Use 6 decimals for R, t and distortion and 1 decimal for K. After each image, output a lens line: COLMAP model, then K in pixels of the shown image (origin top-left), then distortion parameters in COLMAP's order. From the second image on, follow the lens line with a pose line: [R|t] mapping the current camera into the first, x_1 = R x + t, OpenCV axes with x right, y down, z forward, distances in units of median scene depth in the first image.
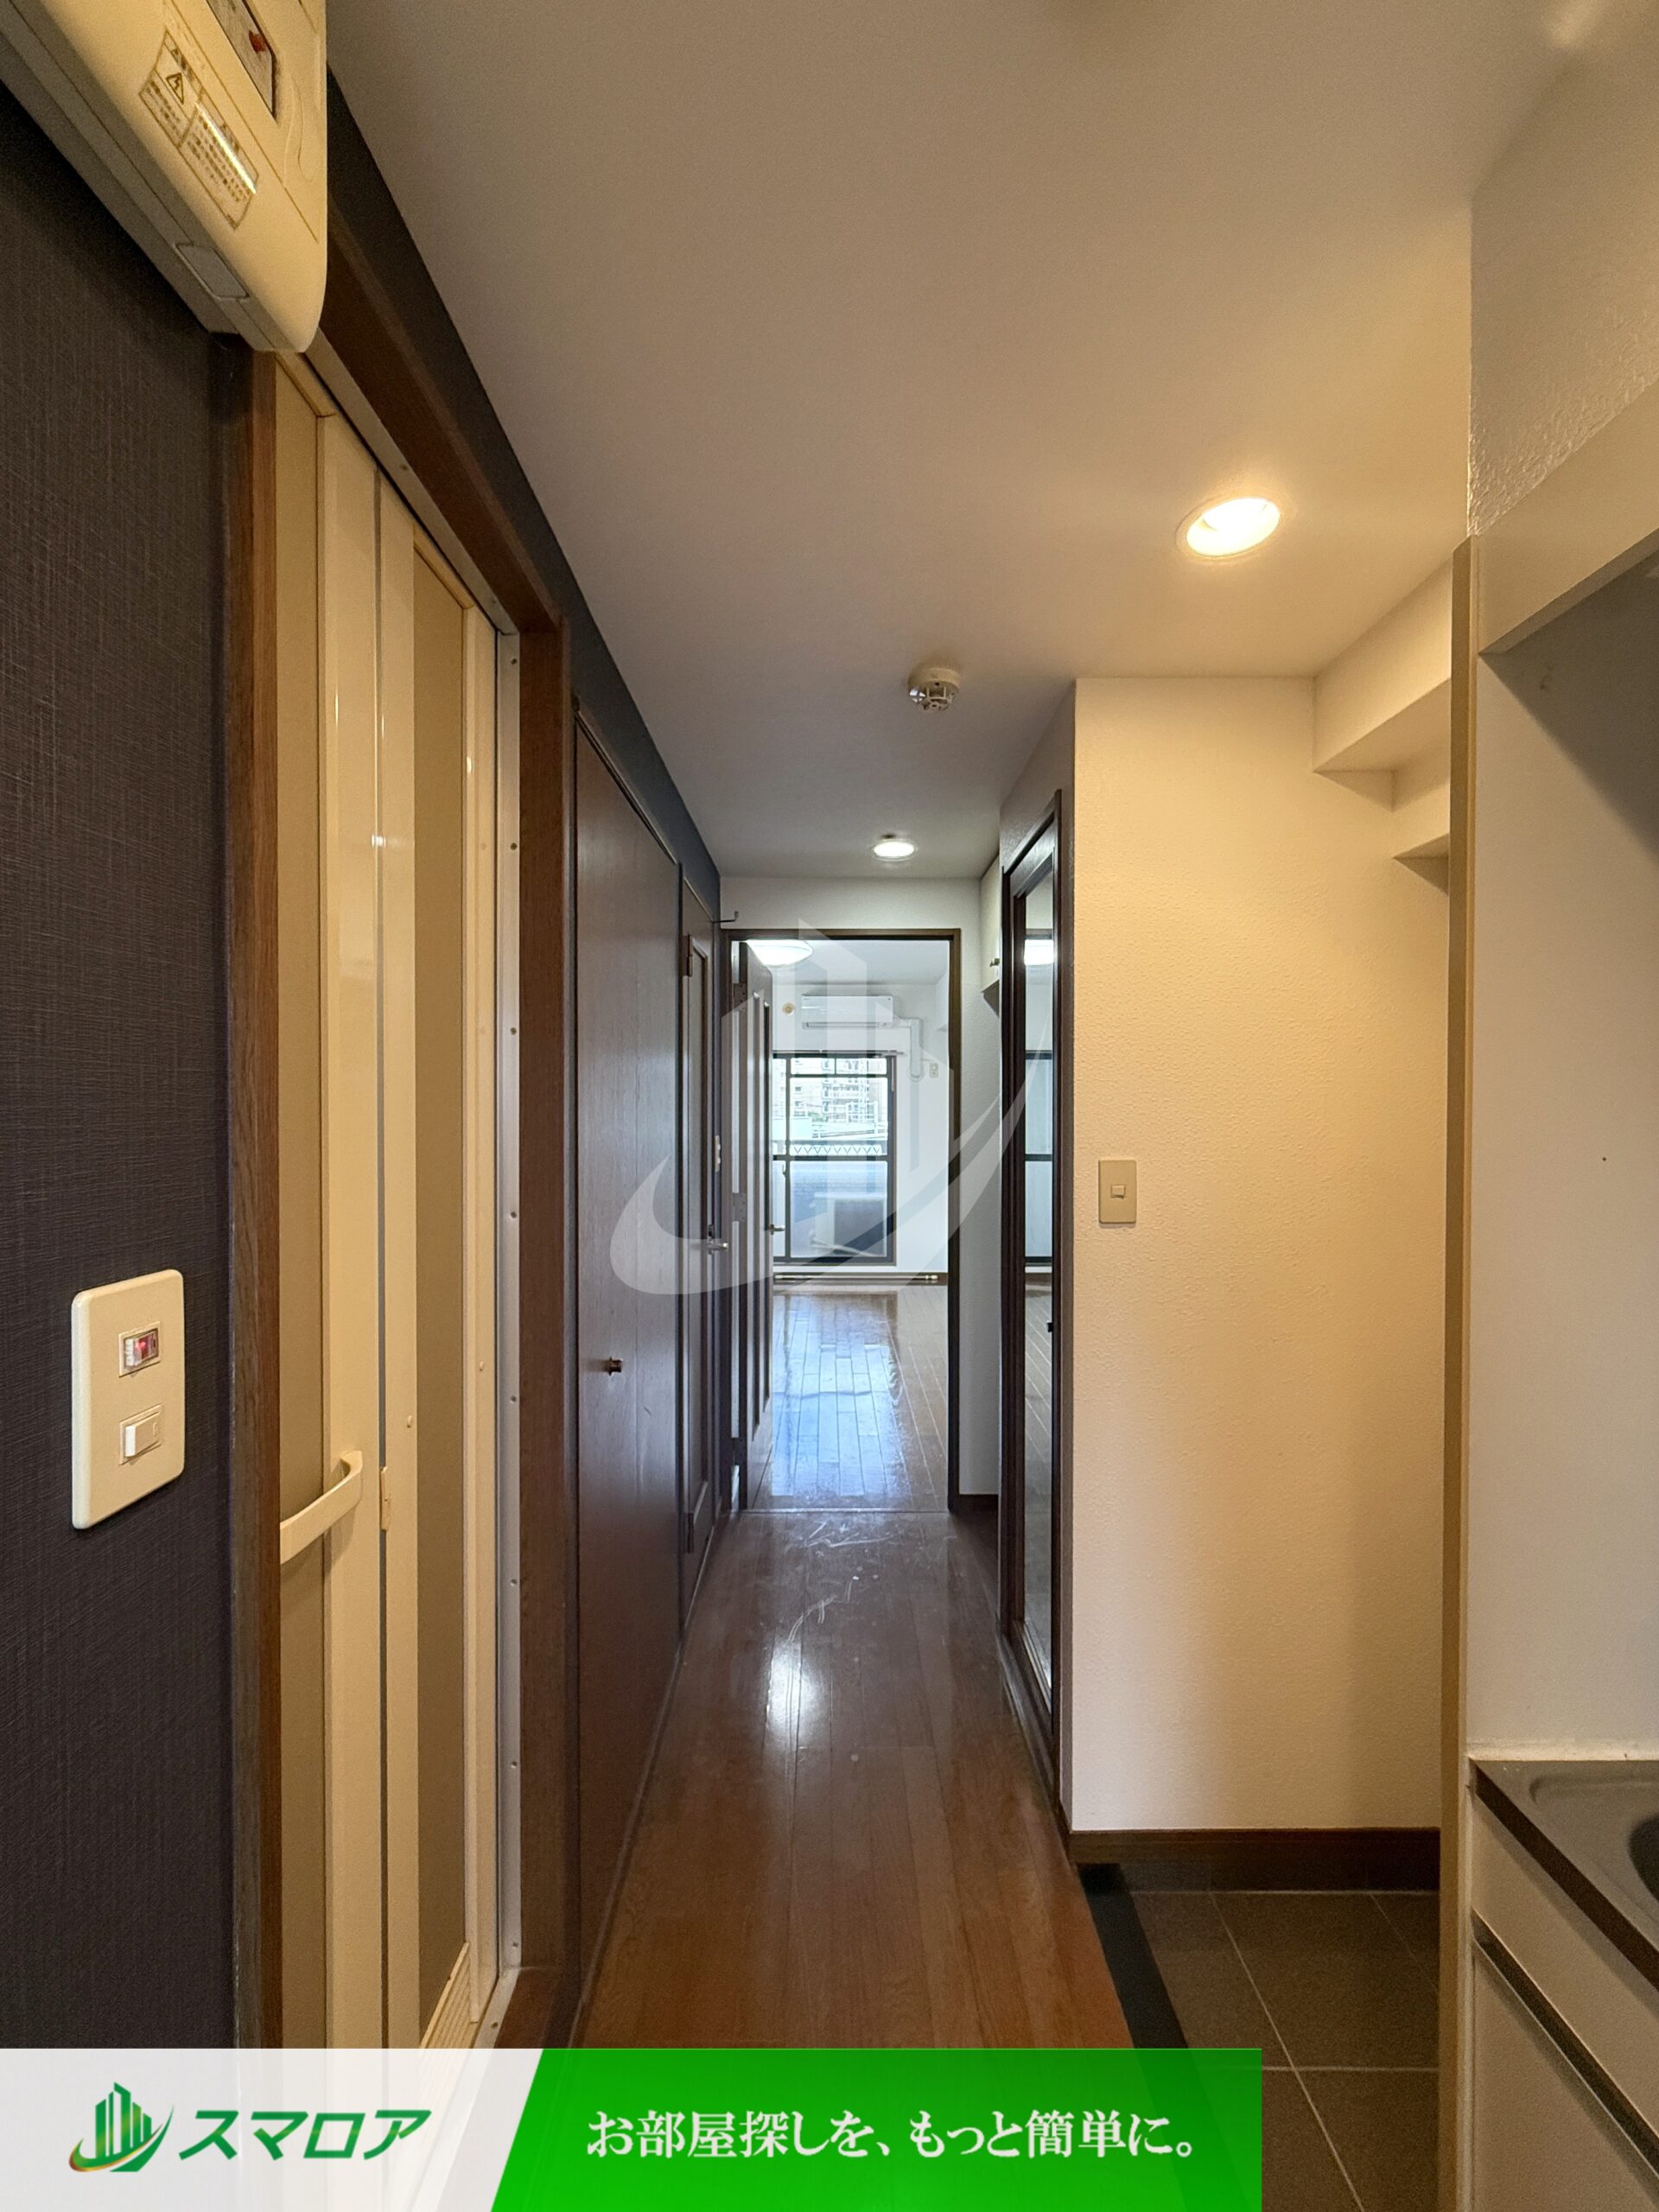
lens RADIAL K [[880.8, 0, 830.2], [0, 880.8, 1101.5], [0, 0, 1]] dist [-0.000617, -0.000005]
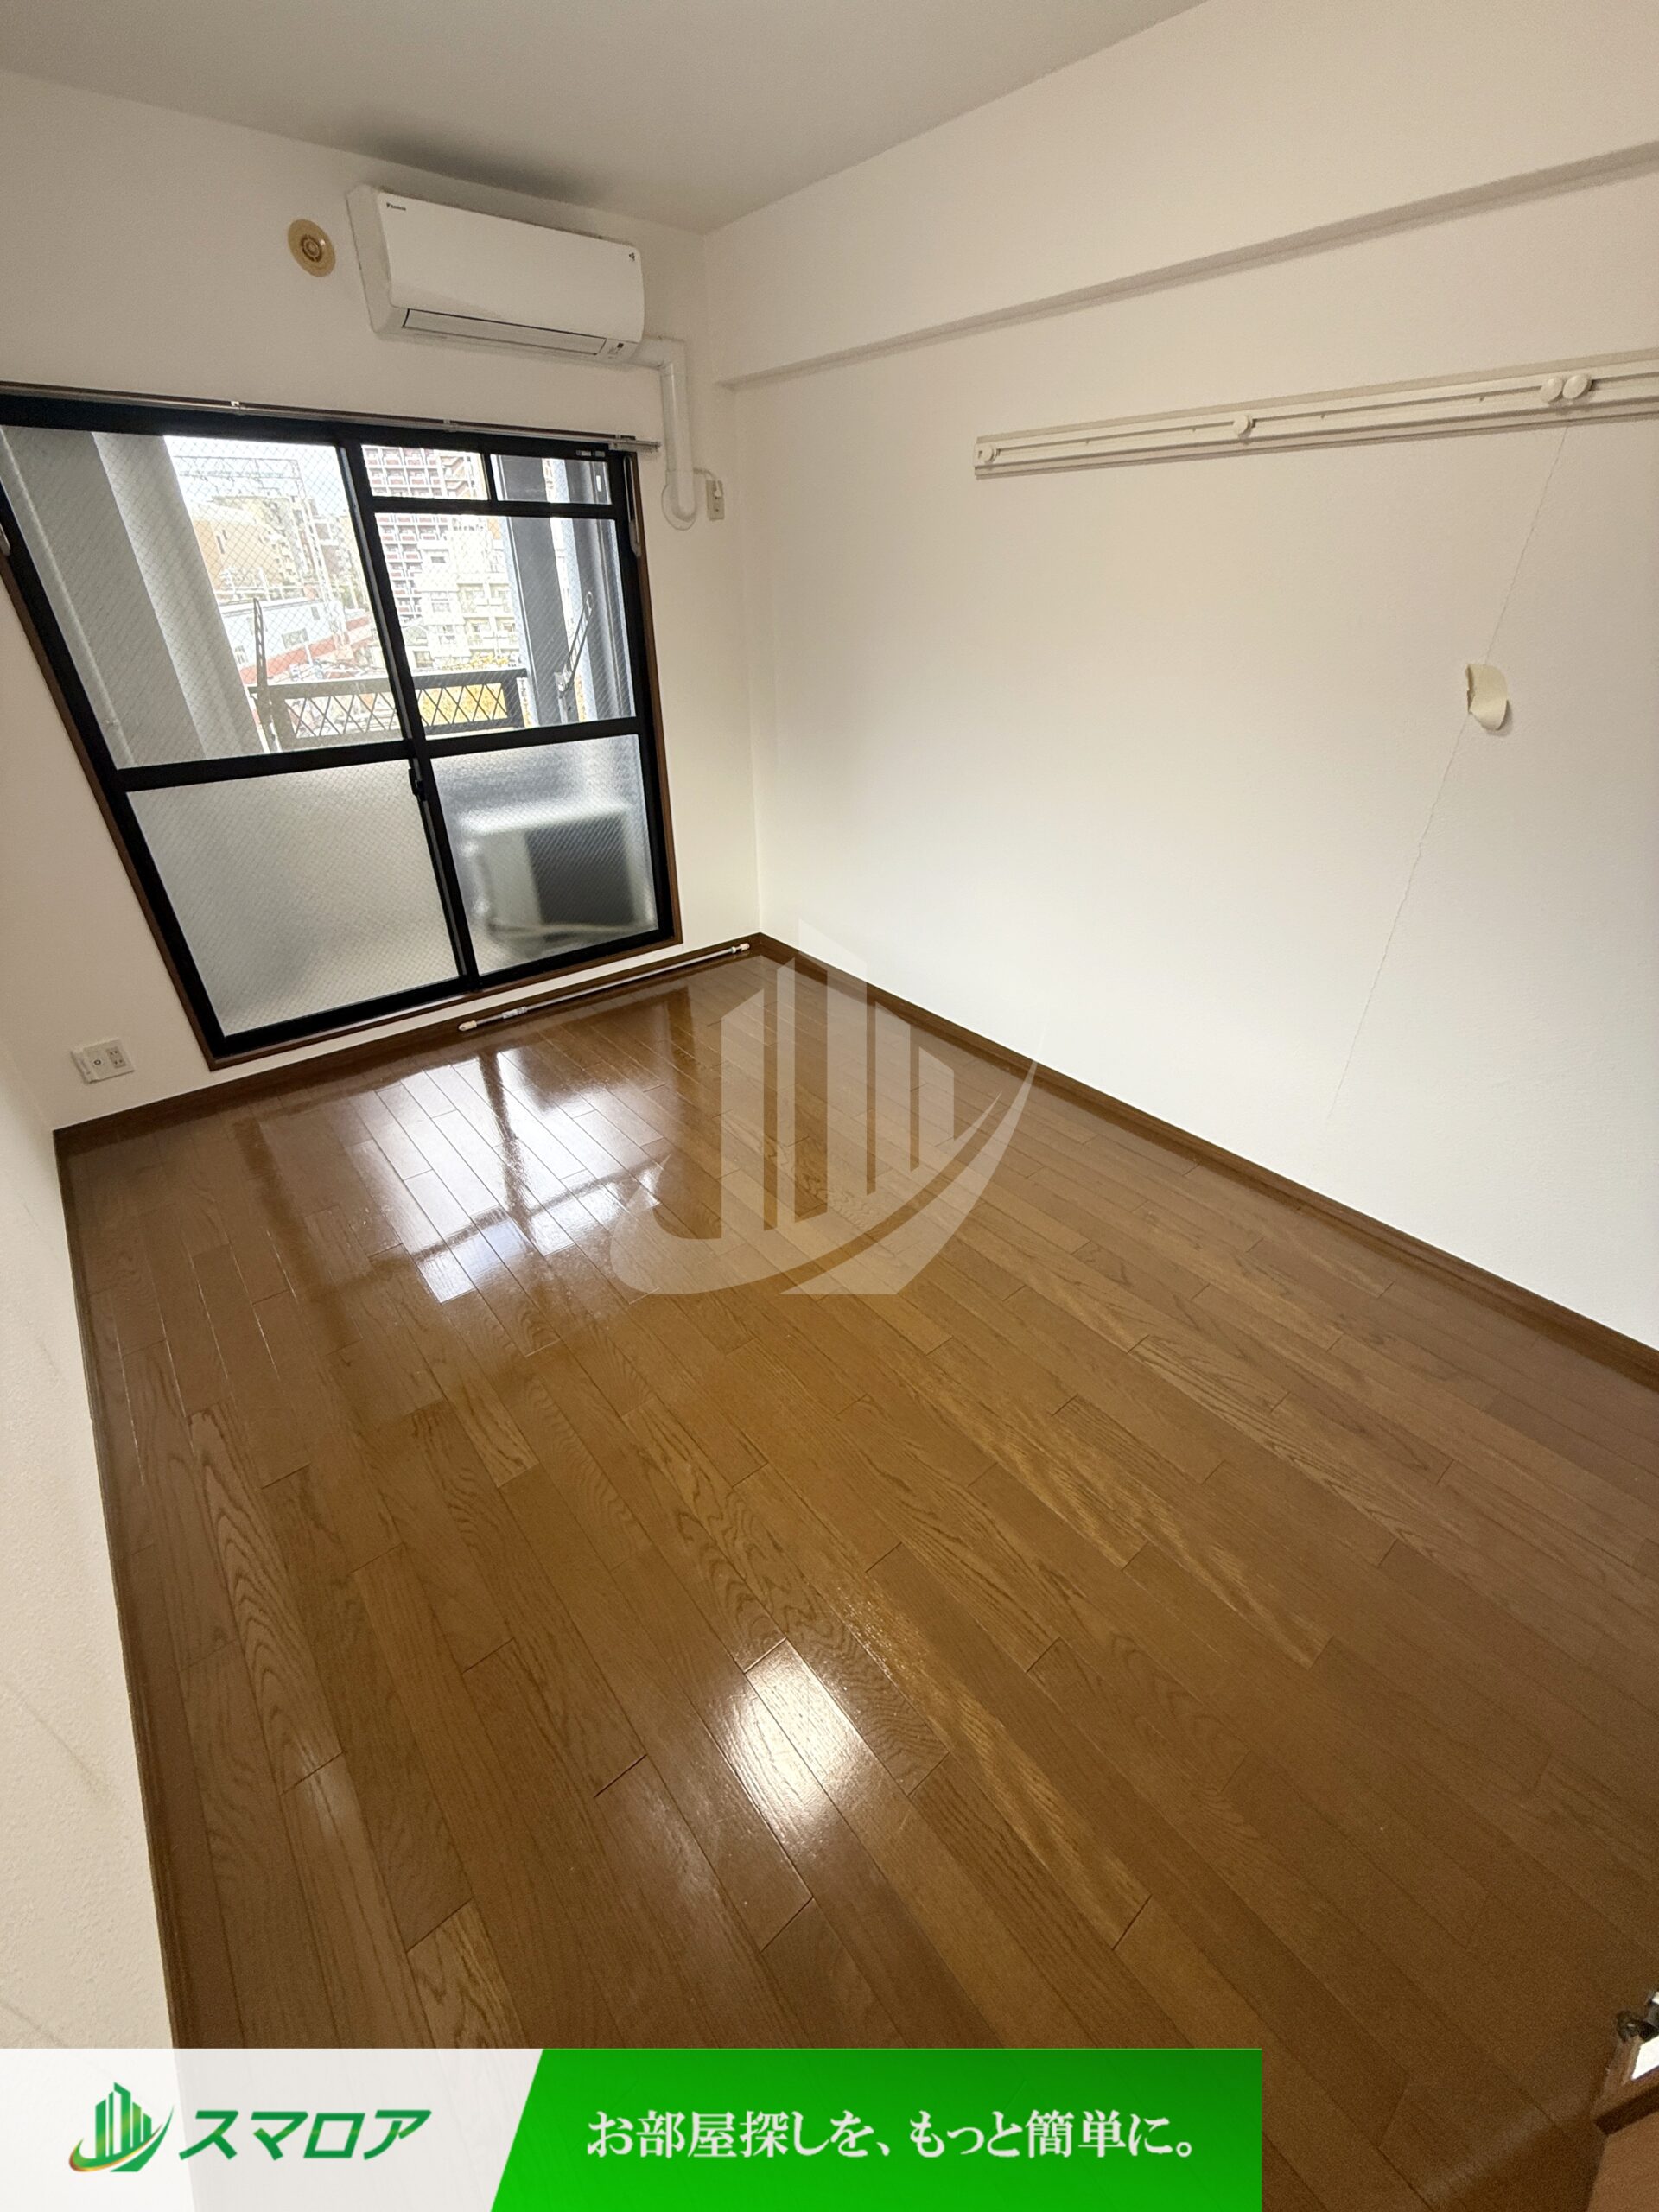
lens RADIAL K [[880.8, 0, 827.6], [0, 880.8, 1101.9], [0, 0, 1]] dist [-0.000617, -0.000005]
pose [[0.774403, -0.329801, 0.539936, -0.172422], [0.000277, 0.853571, 0.520977, -0.007820], [-0.632692, -0.403296, 0.661100, 0.552542]]
